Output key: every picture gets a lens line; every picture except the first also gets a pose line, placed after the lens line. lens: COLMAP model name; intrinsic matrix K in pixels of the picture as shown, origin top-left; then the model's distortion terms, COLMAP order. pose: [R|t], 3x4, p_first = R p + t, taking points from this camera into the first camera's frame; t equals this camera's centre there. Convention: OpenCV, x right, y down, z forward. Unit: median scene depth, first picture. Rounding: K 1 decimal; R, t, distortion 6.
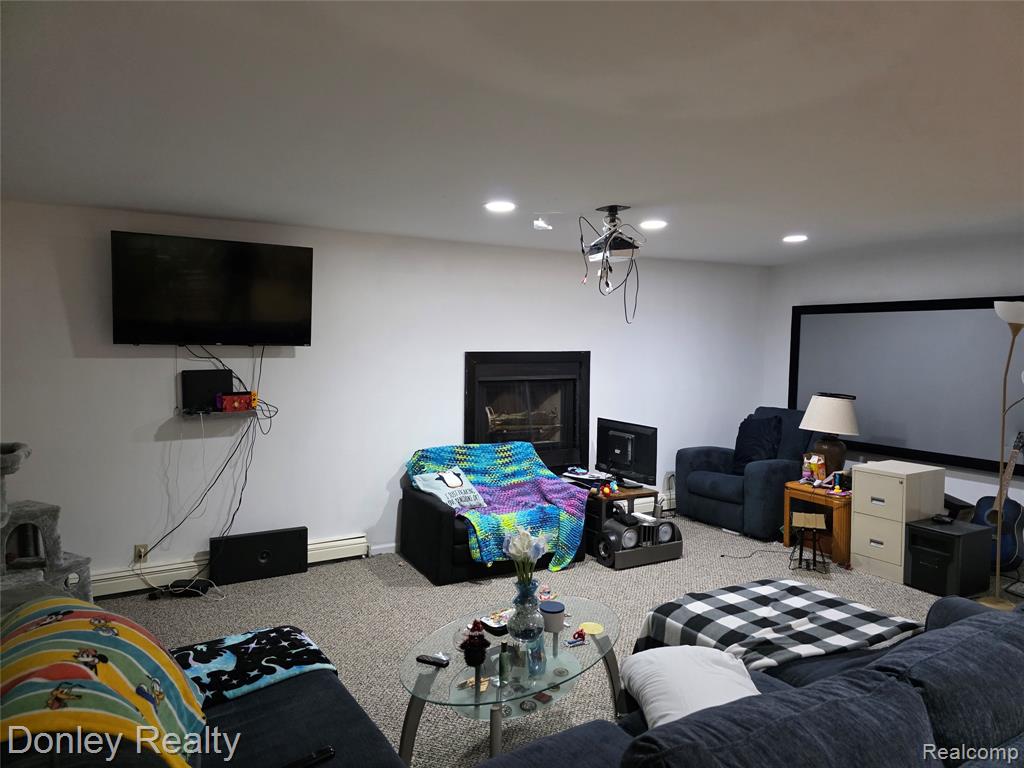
lens RADIAL K [[686.9, 0, 516.7], [0, 686.9, 380.0], [0, 0, 1]] dist [0.073014, -0.076179]
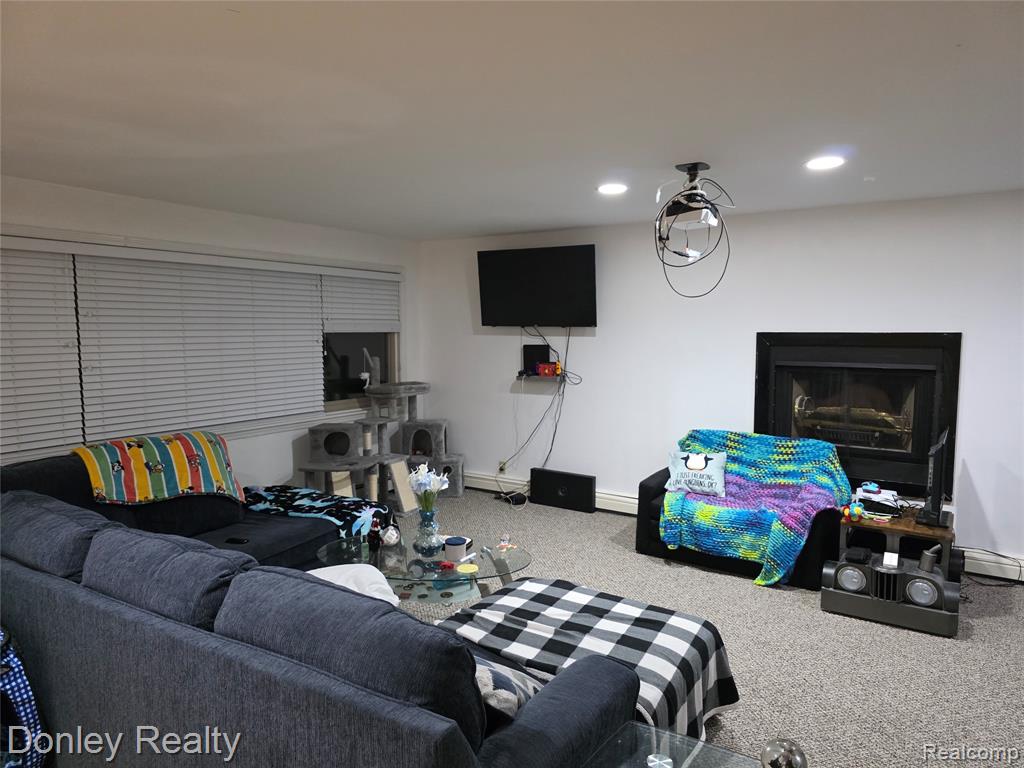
lens RADIAL K [[686.9, 0, 516.7], [0, 686.9, 380.0], [0, 0, 1]] dist [0.073014, -0.076179]
pose [[0.447204, 0.063376, -0.892184, 0.721817], [-0.050581, 0.997682, 0.045517, -0.004513], [0.893001, 0.024772, 0.449373, 0.350122]]
